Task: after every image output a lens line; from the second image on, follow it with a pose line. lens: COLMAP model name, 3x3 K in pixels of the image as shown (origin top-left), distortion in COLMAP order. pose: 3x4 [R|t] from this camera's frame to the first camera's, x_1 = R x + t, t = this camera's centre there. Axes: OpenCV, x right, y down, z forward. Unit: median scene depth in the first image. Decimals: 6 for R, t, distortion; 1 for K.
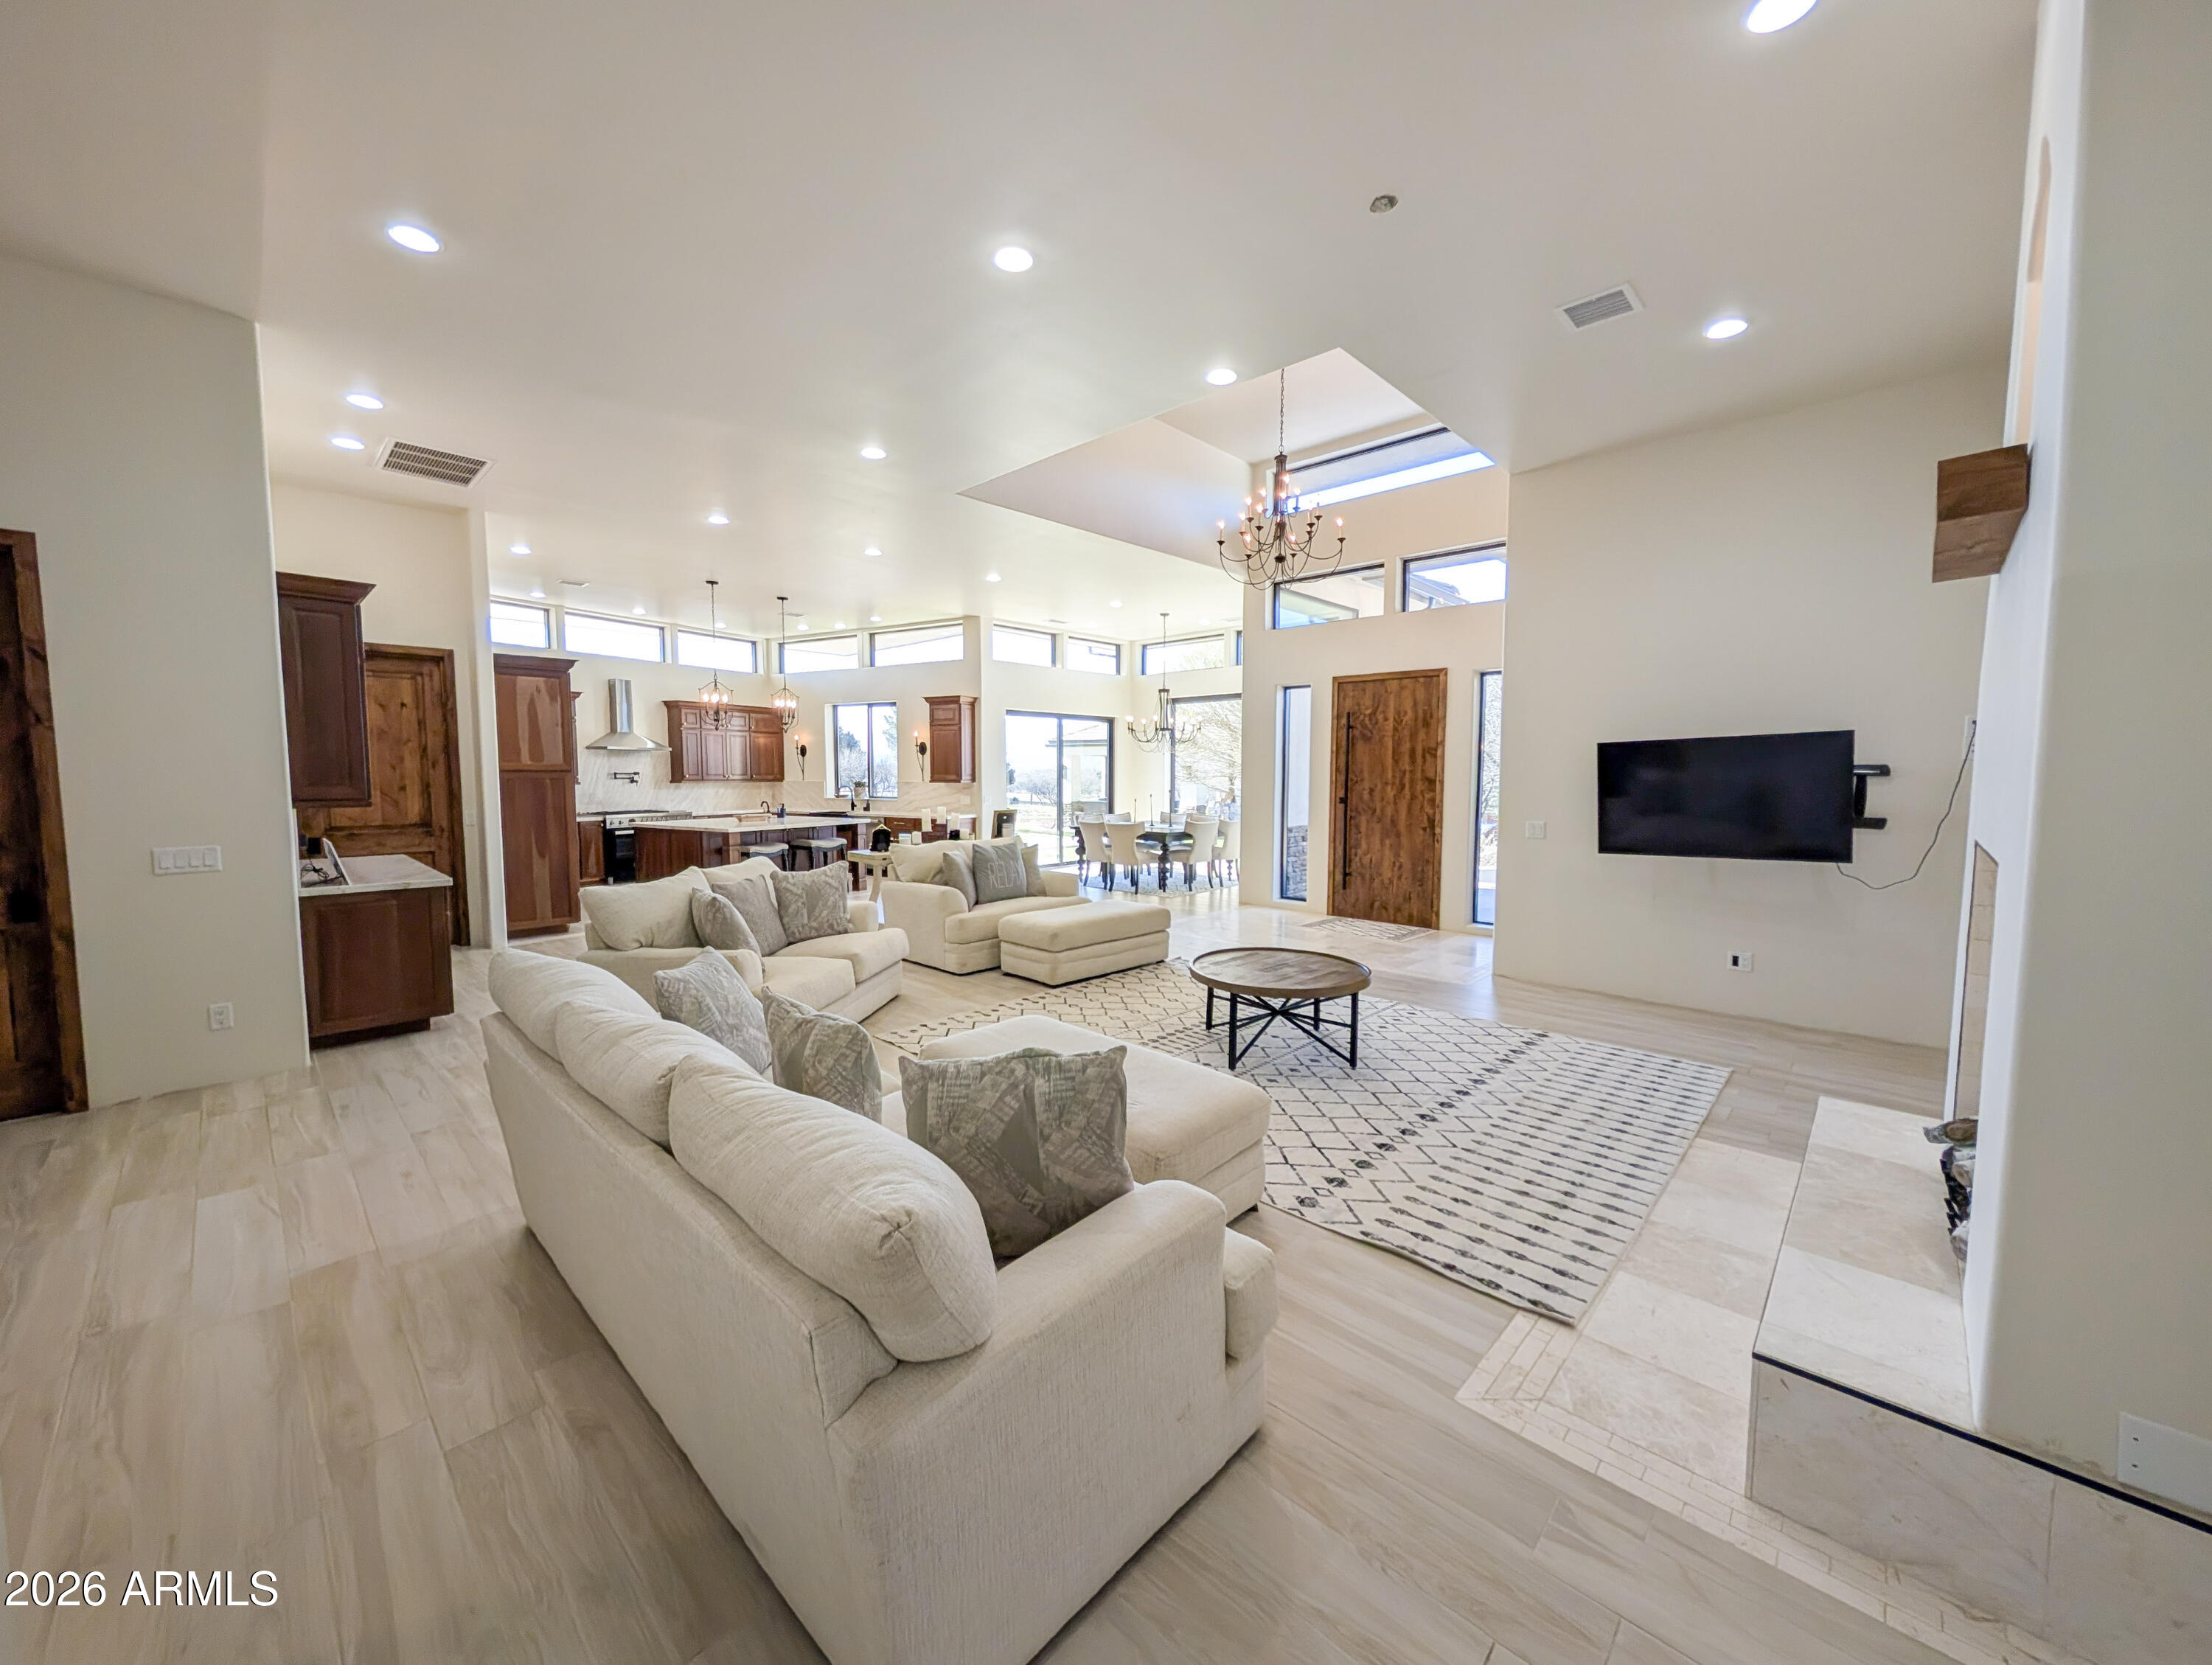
lens RADIAL K [[834.3, 0, 1103.3], [0, 834.3, 832.1], [0, 0, 1]] dist [0.001955, 0.000116]
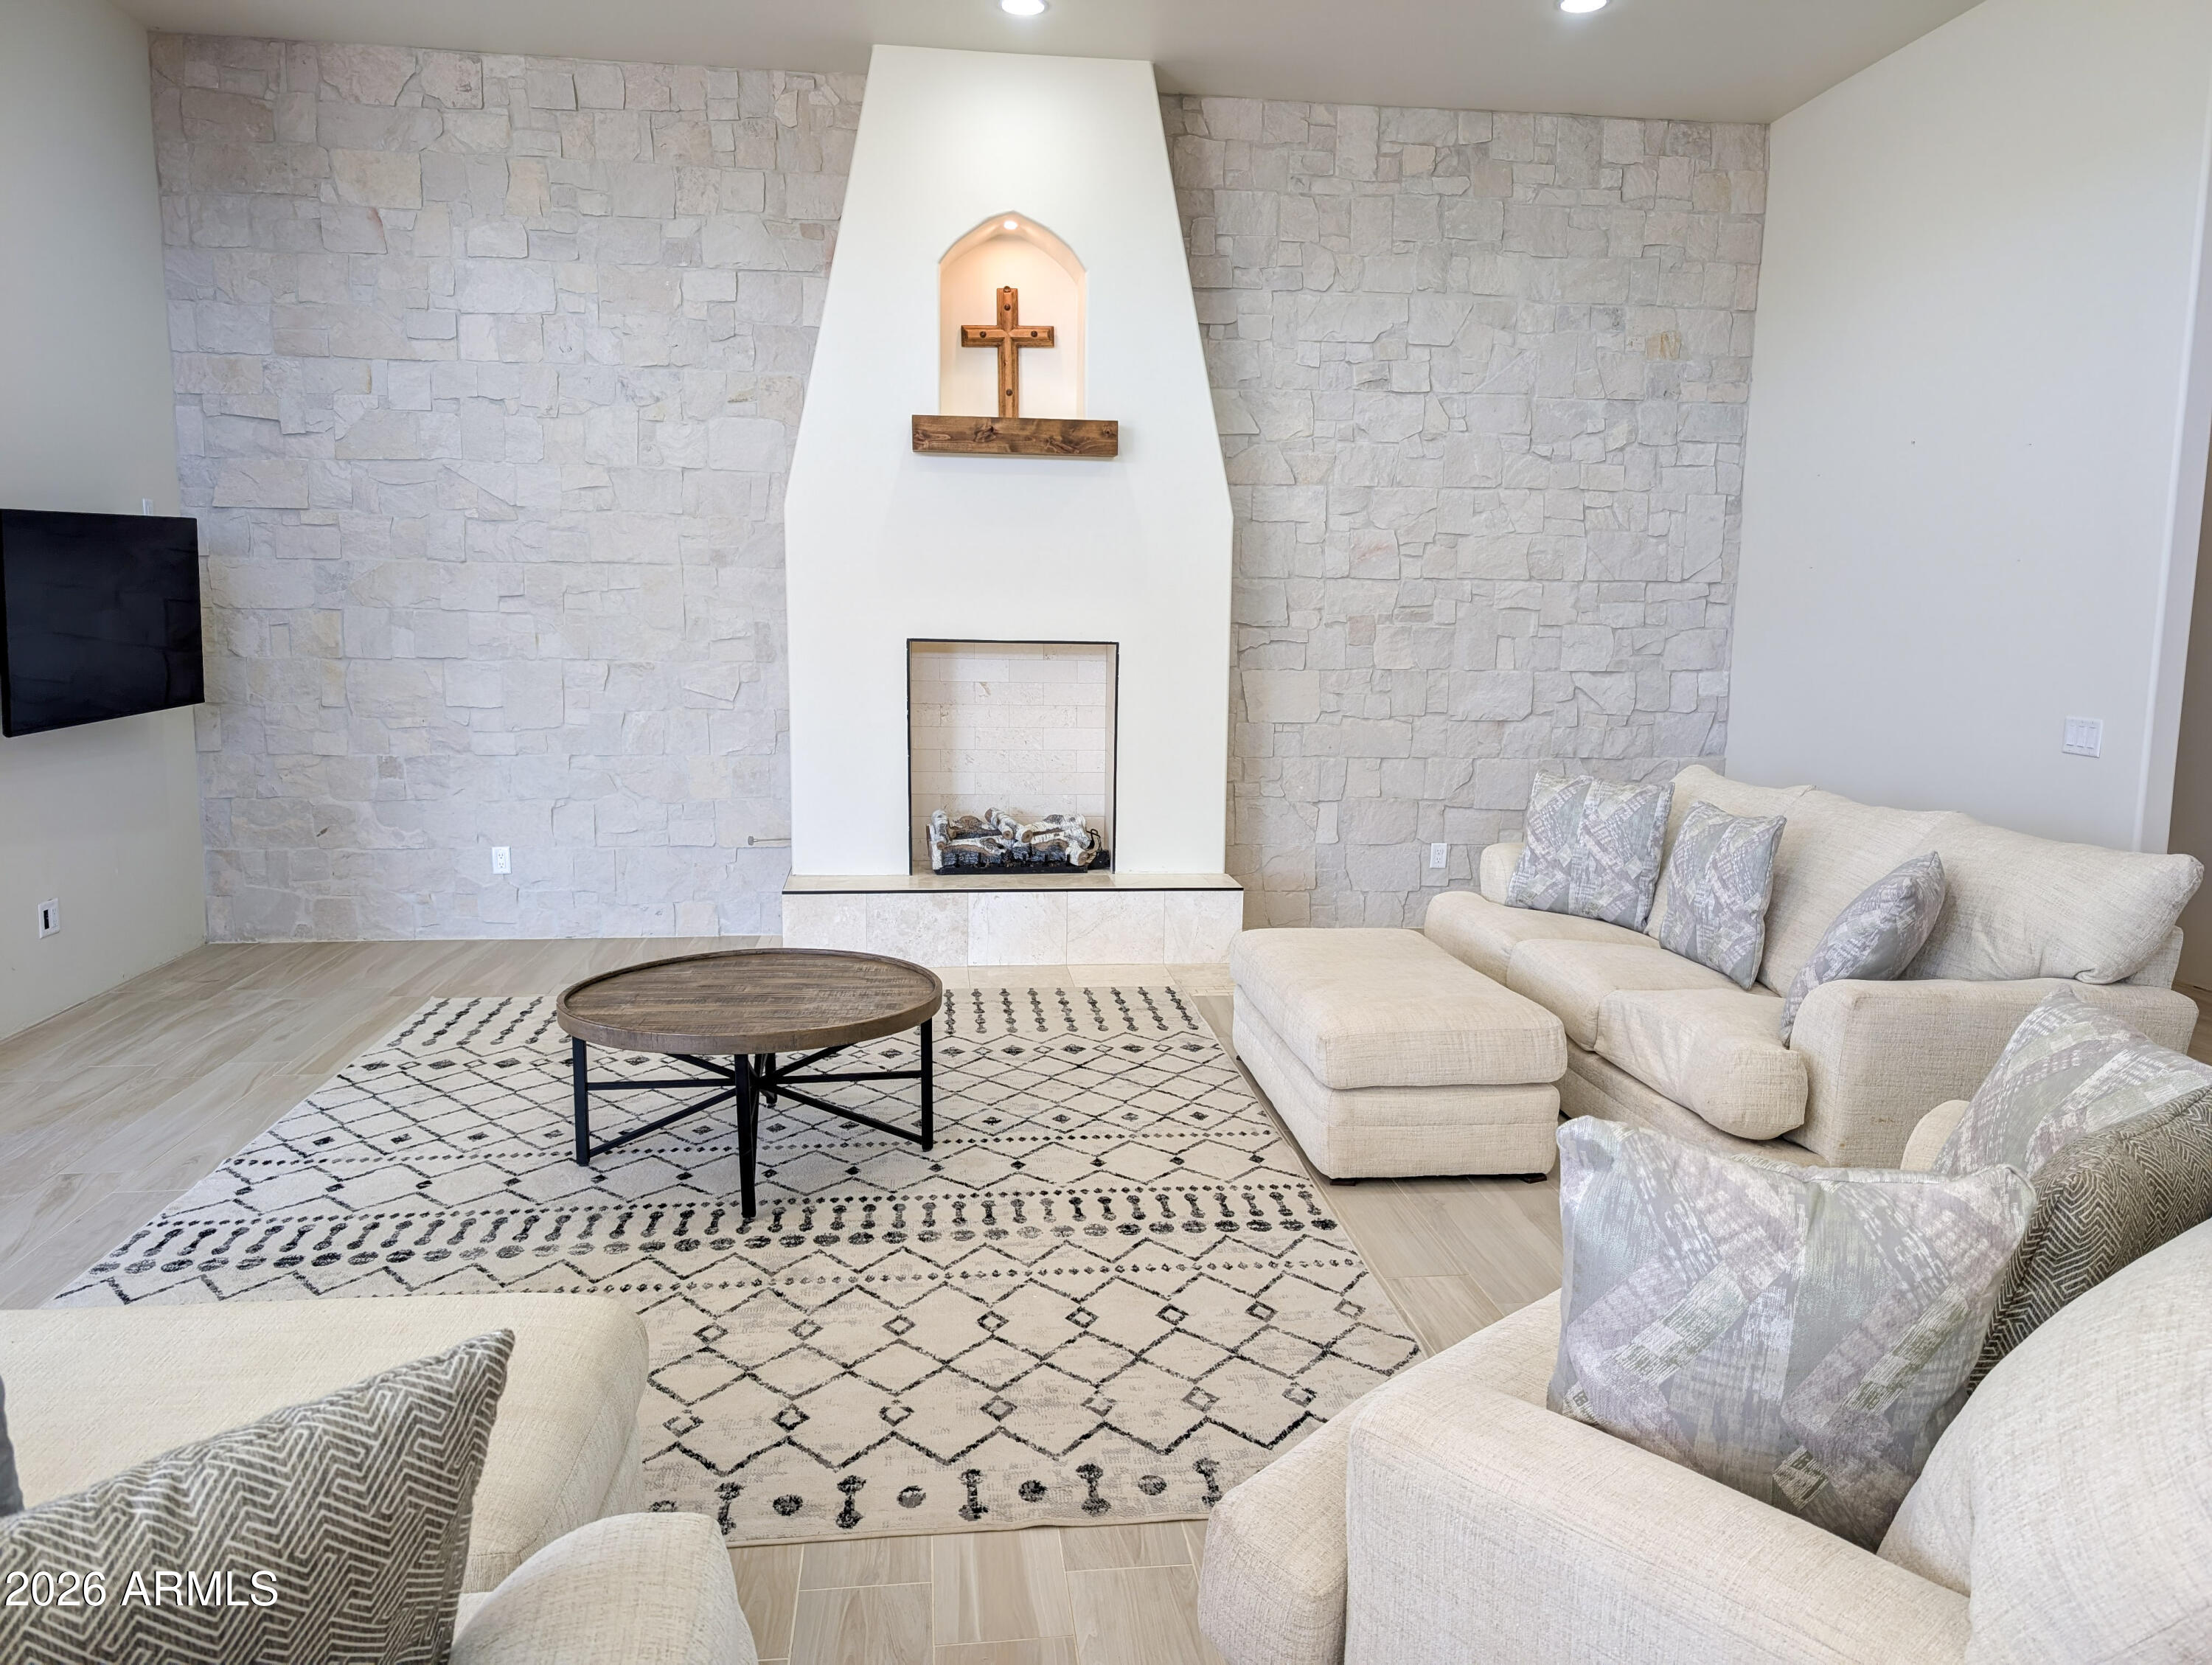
lens RADIAL K [[1582.8, 0, 1116.5], [0, 1582.8, 841.0], [0, 0, 1]] dist [0.018235, -0.010317]
pose [[-0.772591, -0.104862, 0.626185, -0.288020], [0.031131, 0.978823, 0.202325, -0.056756], [-0.634141, 0.175809, -0.752966, 0.862885]]
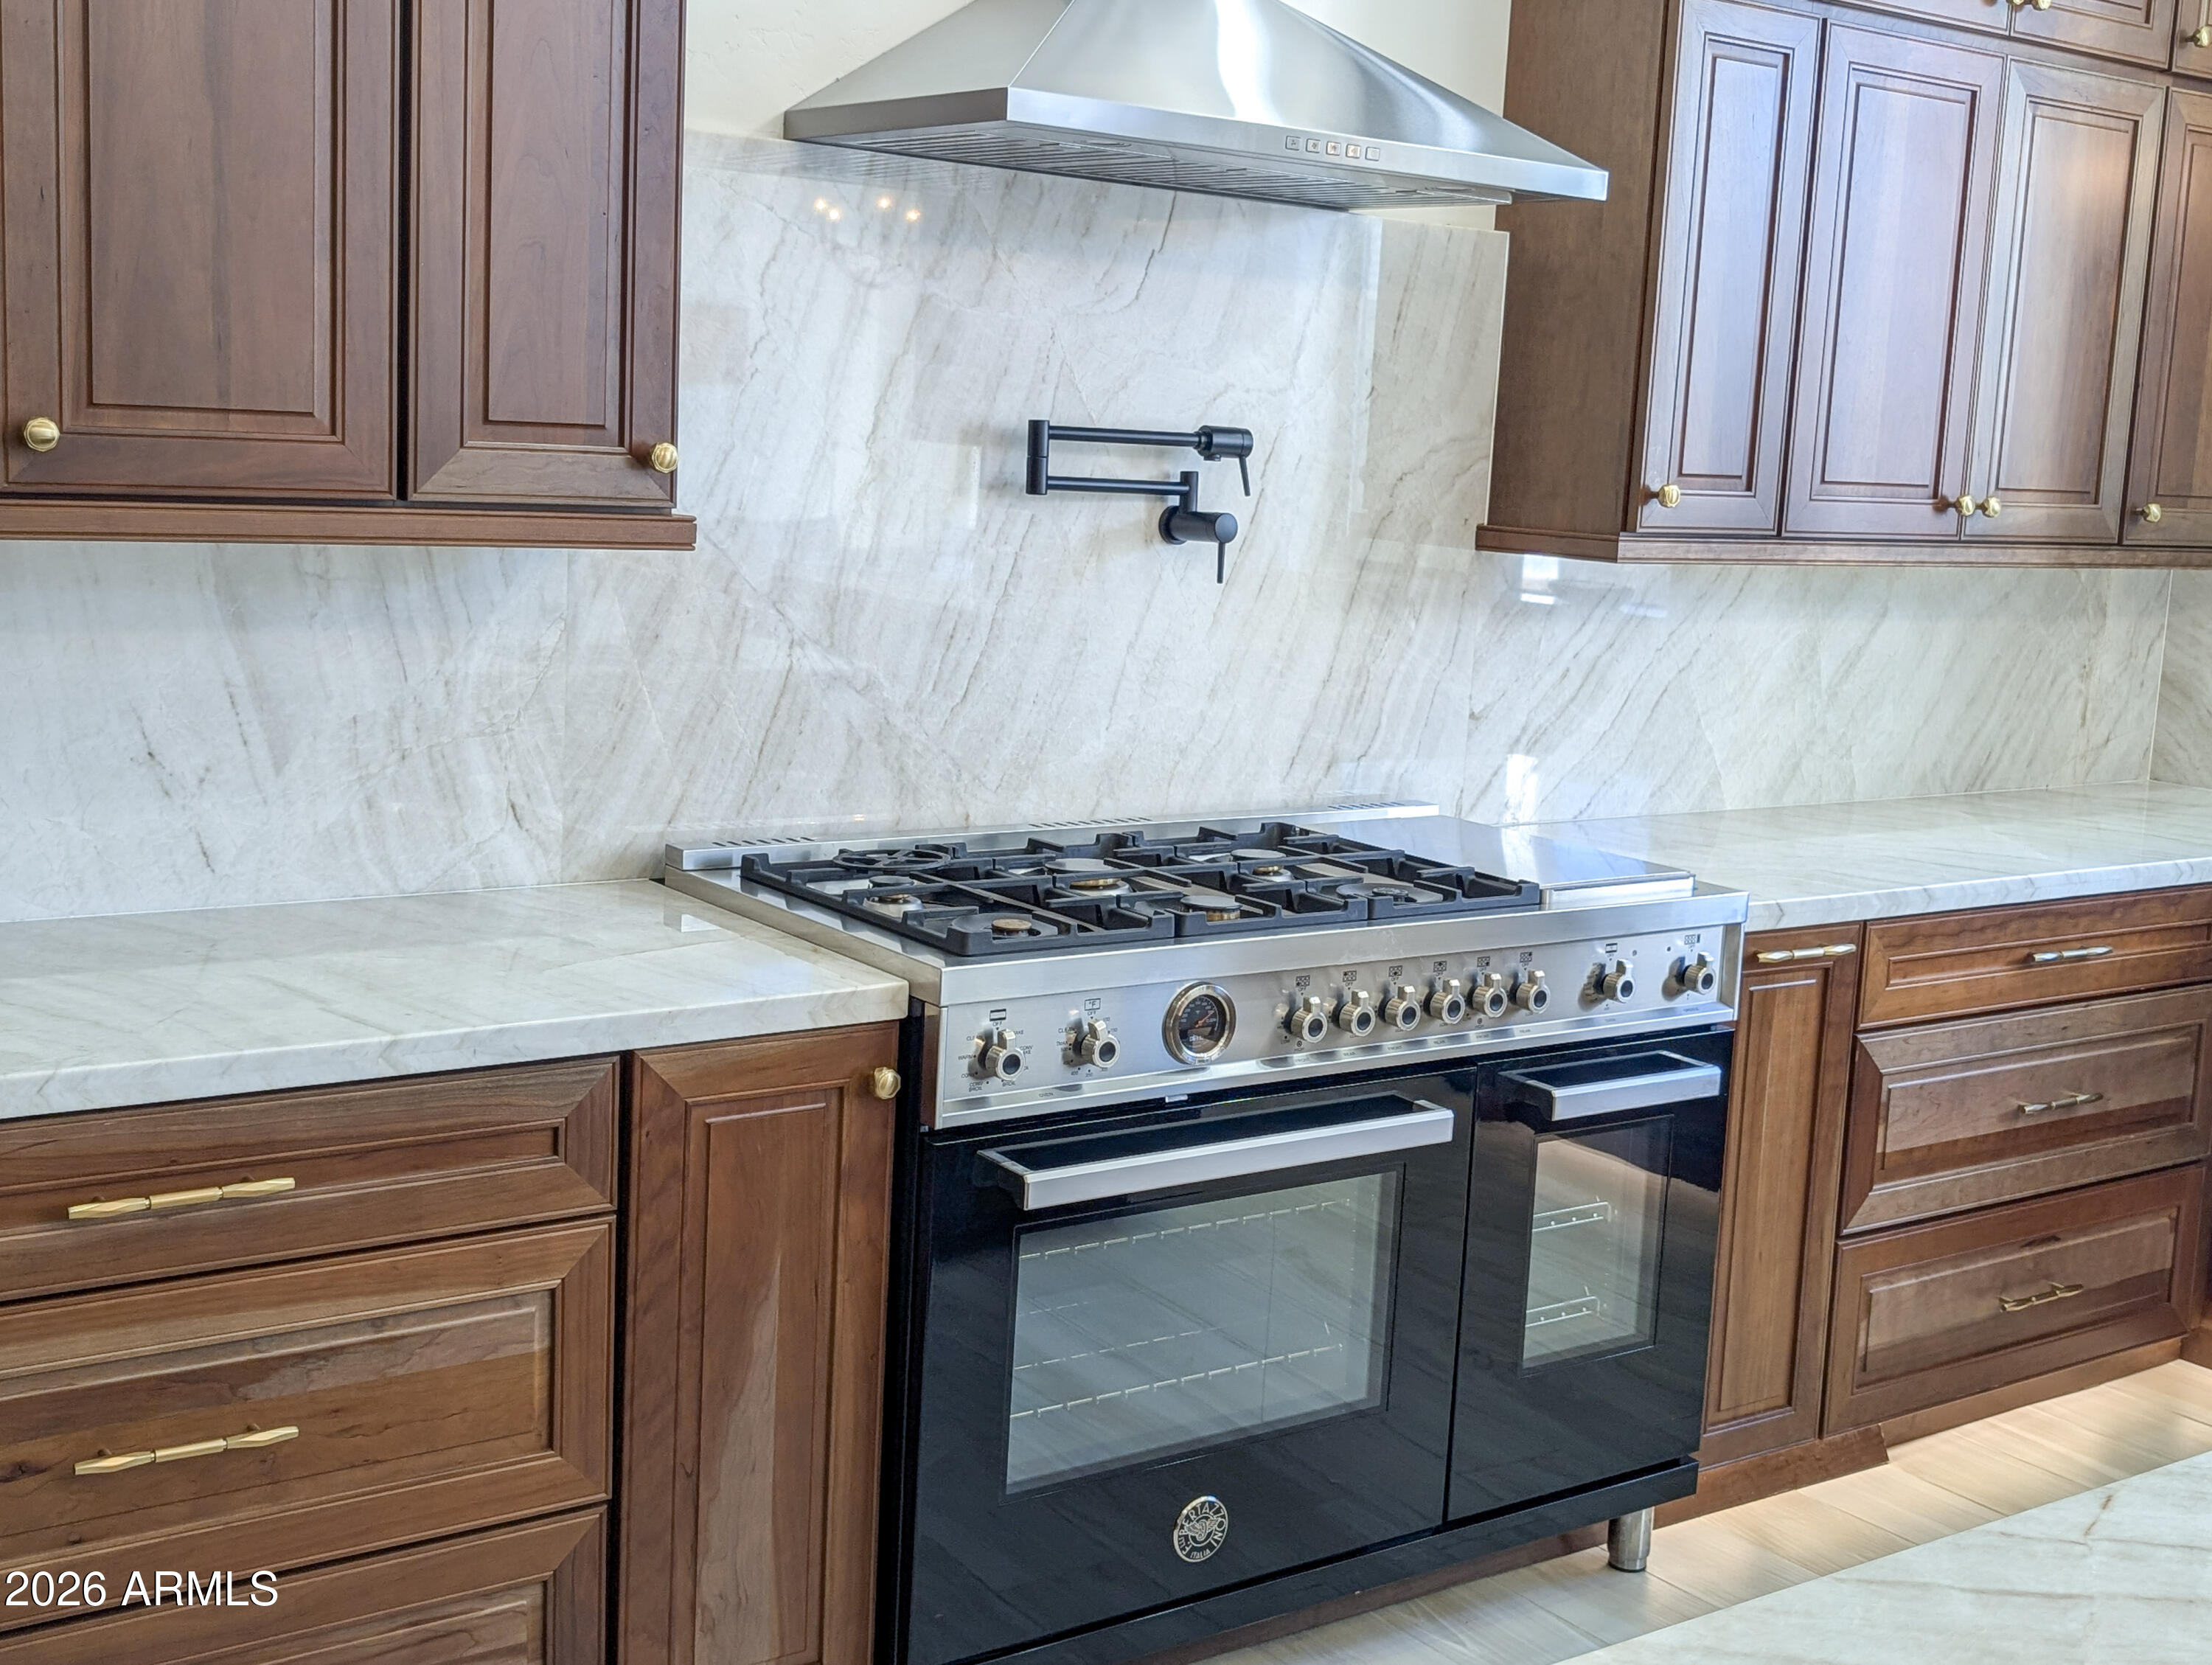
lens RADIAL K [[2521.9, 0, 1109.0], [0, 2521.9, 824.2], [0, 0, 1]] dist [0.061176, -0.014037]
pose [[0.904089, 0.107041, -0.413722, -0.653924], [-0.078715, 0.993269, 0.084972, -0.073502], [0.420032, -0.044256, 0.906429, 1.069736]]
